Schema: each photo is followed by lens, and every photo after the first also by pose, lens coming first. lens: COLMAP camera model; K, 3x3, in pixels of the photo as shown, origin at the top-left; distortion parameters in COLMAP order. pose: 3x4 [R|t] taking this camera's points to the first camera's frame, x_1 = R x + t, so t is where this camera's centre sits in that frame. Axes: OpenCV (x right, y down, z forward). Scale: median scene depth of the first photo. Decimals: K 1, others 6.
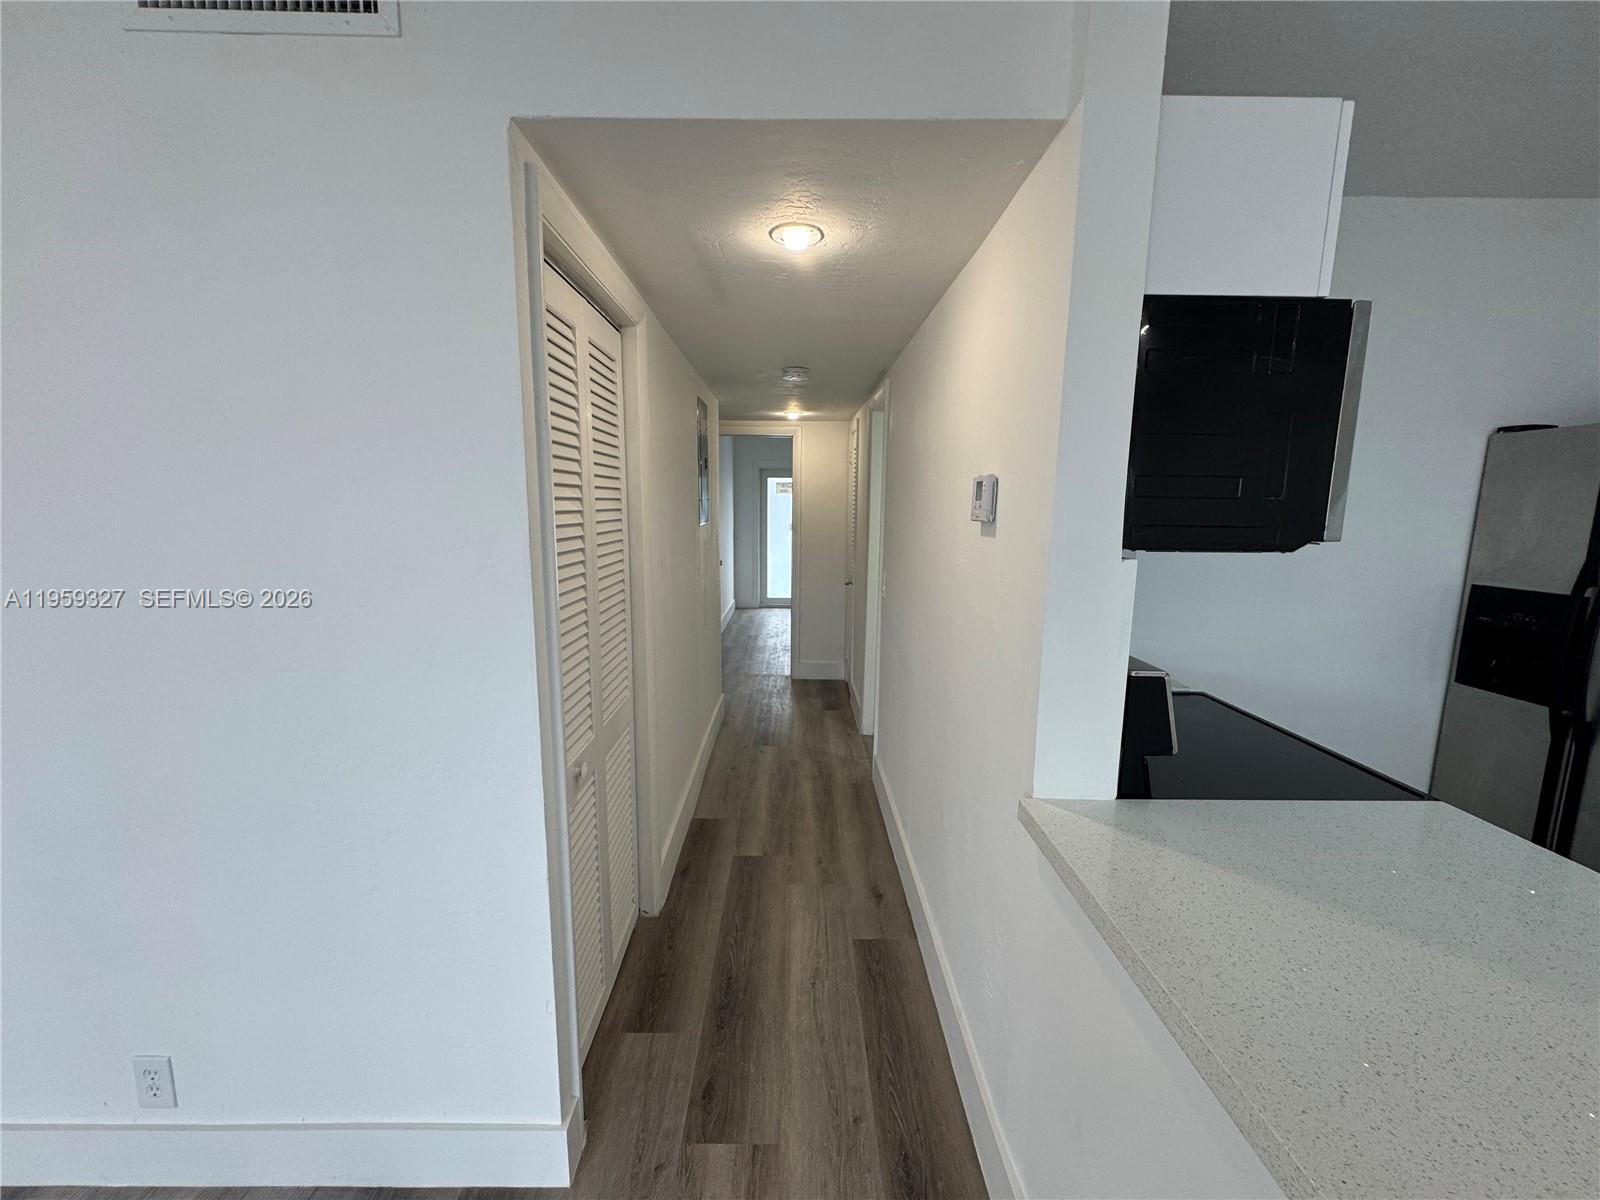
lens RADIAL K [[633.0, 0, 800.0], [0, 633.0, 600.0], [0, 0, 1]] dist [-0.000544, 0.000065]
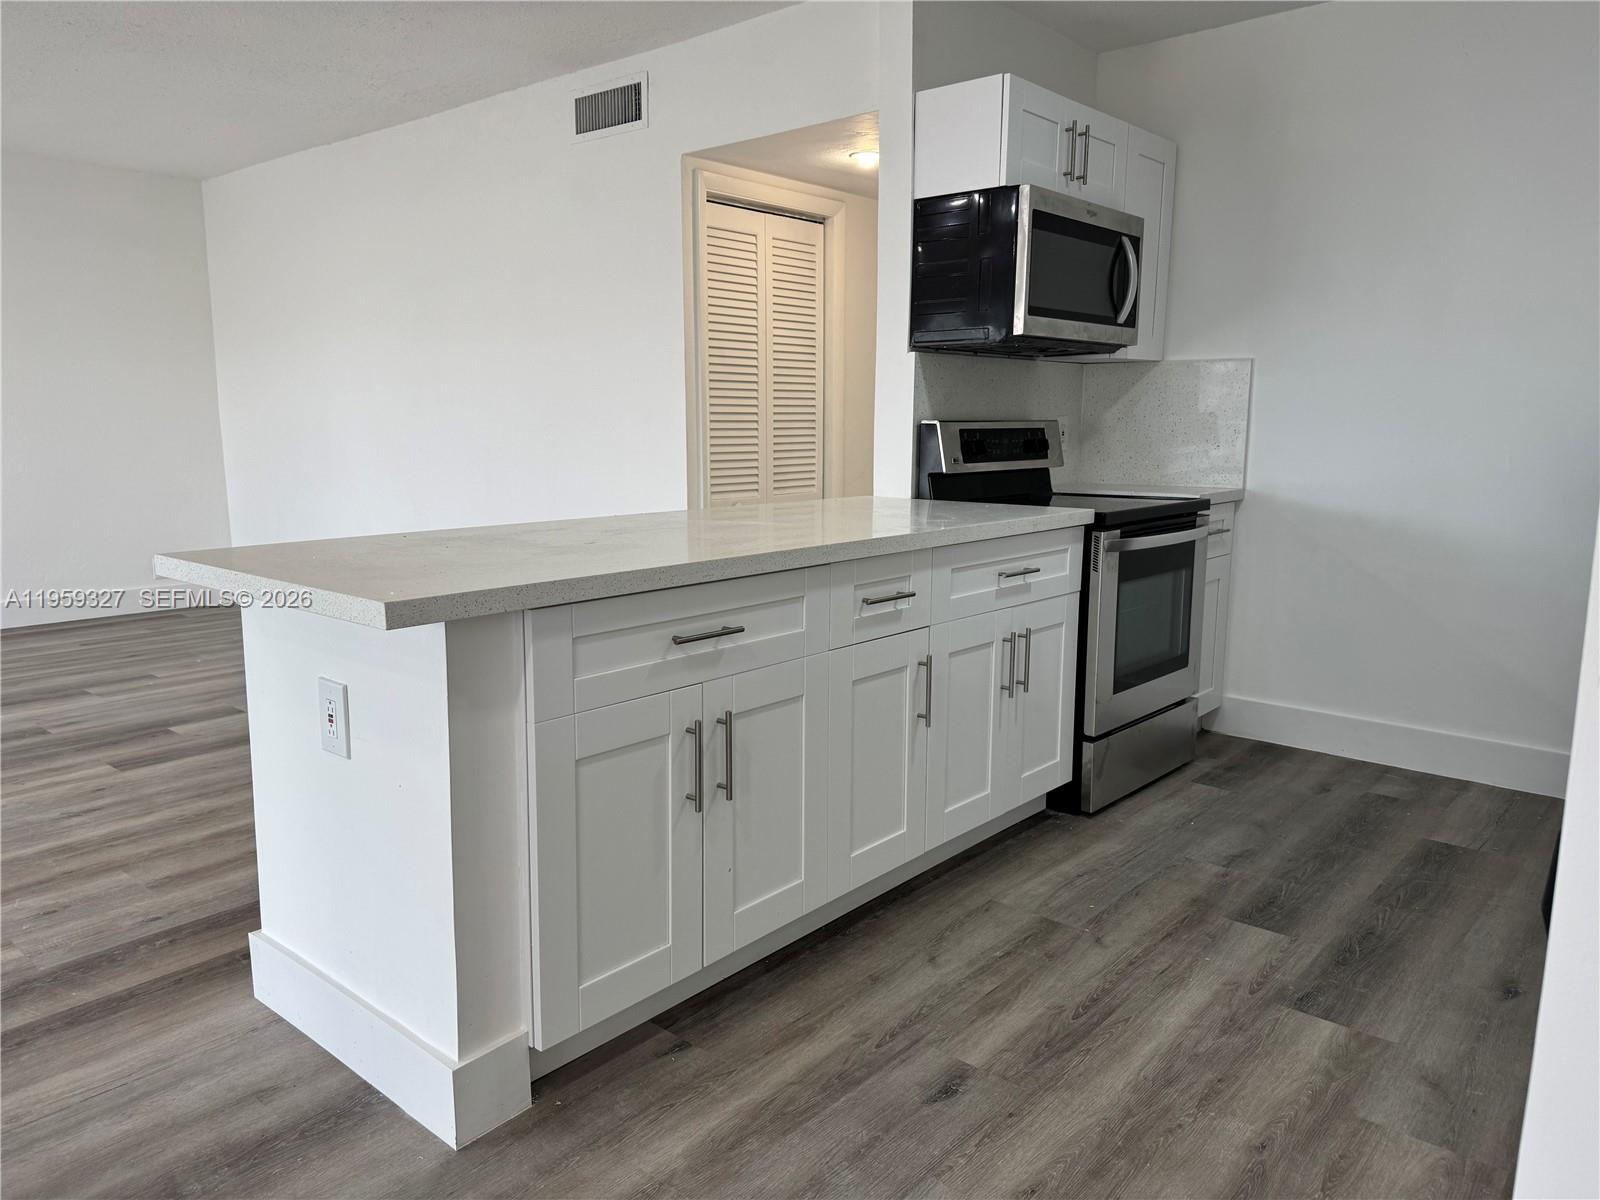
lens RADIAL K [[1151.1, 0, 791.5], [0, 1151.1, 595.3], [0, 0, 1]] dist [0.103364, -0.128761]
pose [[0.746462, 0.096250, -0.658431, 1.388613], [-0.097993, 0.994596, 0.034296, 0.299397], [0.658173, 0.038921, 0.751860, -0.901449]]
